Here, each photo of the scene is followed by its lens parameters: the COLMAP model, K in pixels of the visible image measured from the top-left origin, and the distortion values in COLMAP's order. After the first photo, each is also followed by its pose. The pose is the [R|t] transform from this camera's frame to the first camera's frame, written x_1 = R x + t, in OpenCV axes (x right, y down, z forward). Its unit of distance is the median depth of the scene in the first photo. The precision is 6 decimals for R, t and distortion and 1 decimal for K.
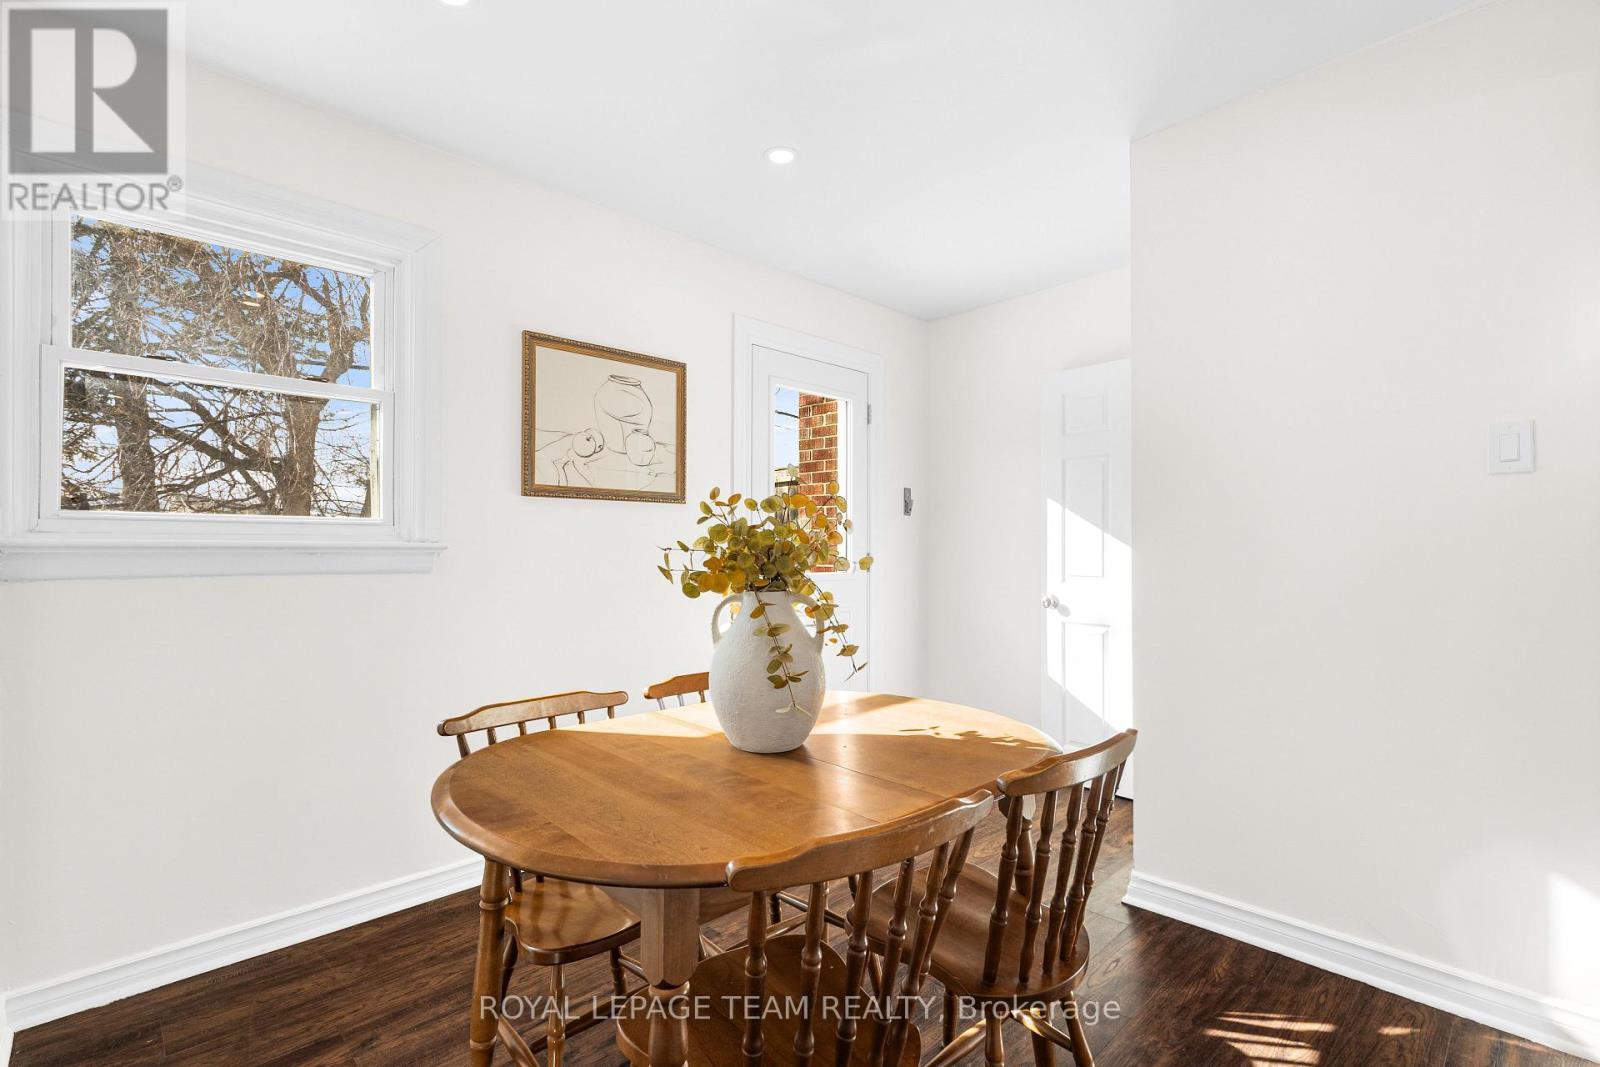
lens RADIAL K [[742.6, 0, 805.0], [0, 742.6, 536.1], [0, 0, 1]] dist [-0.000252, -0.000121]
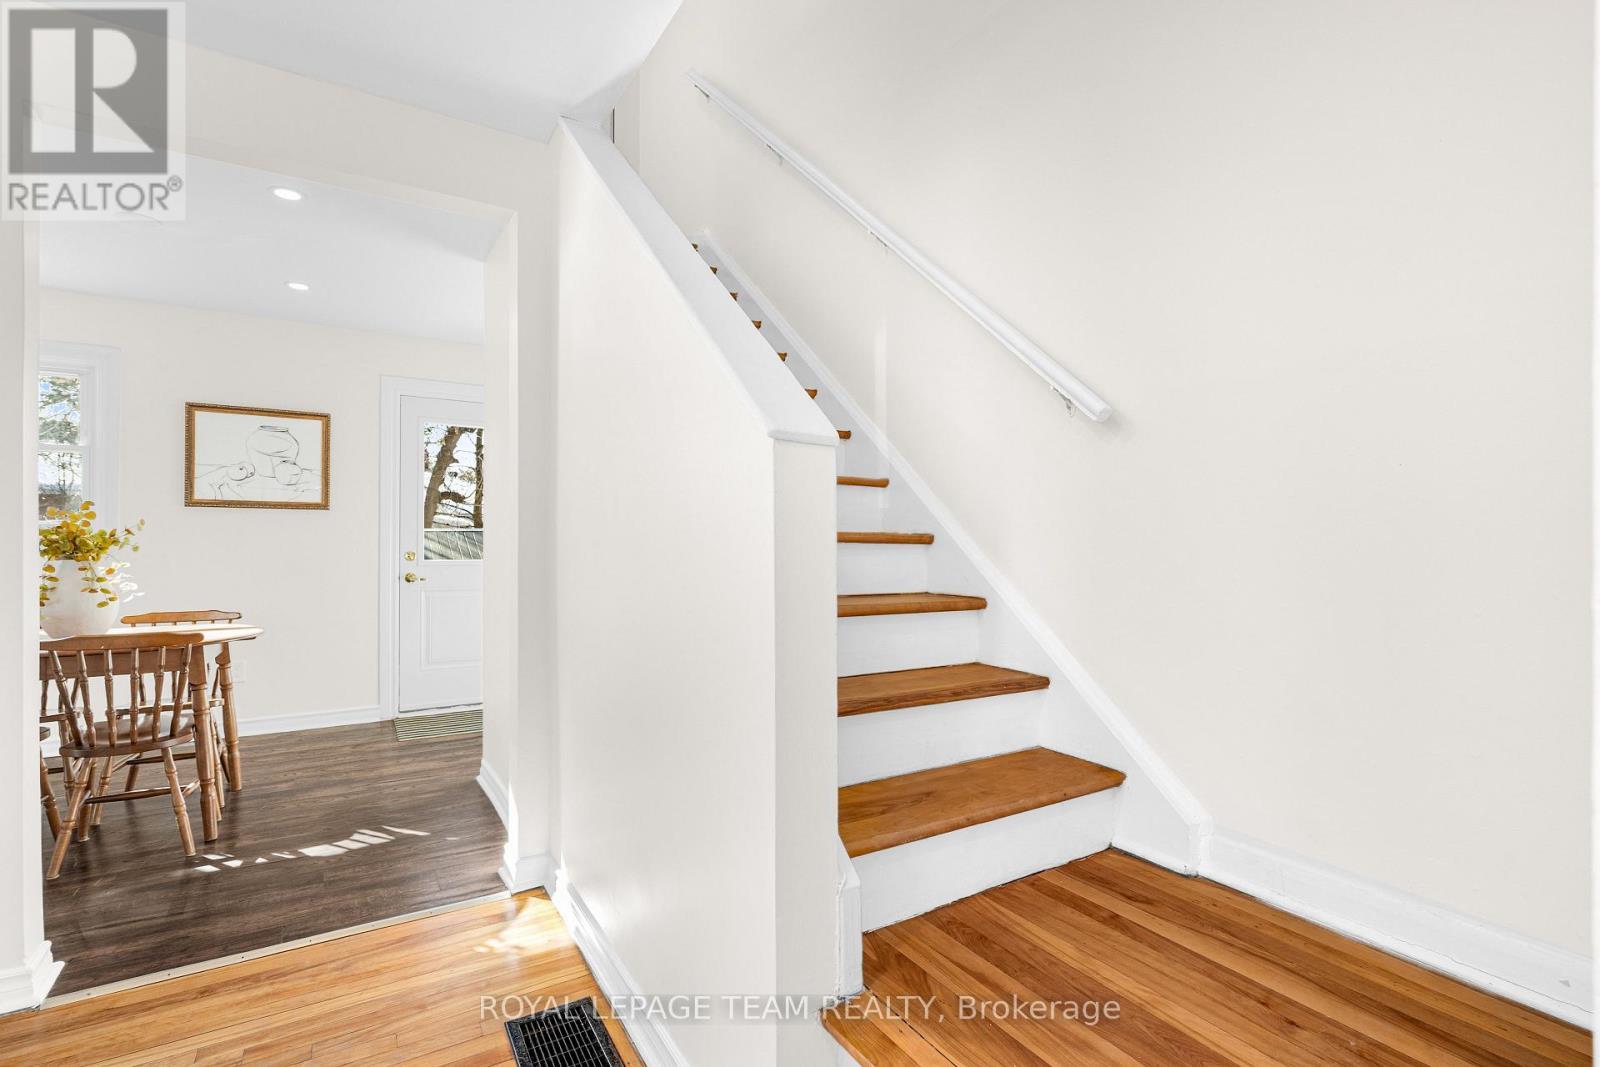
lens RADIAL K [[742.6, 0, 805.0], [0, 742.6, 536.1], [0, 0, 1]] dist [-0.000252, -0.000121]
pose [[0.976865, -0.004731, -0.213803, 1.225224], [0.004403, 0.999988, -0.002010, 0.016810], [0.213810, 0.001023, 0.976875, -0.257658]]
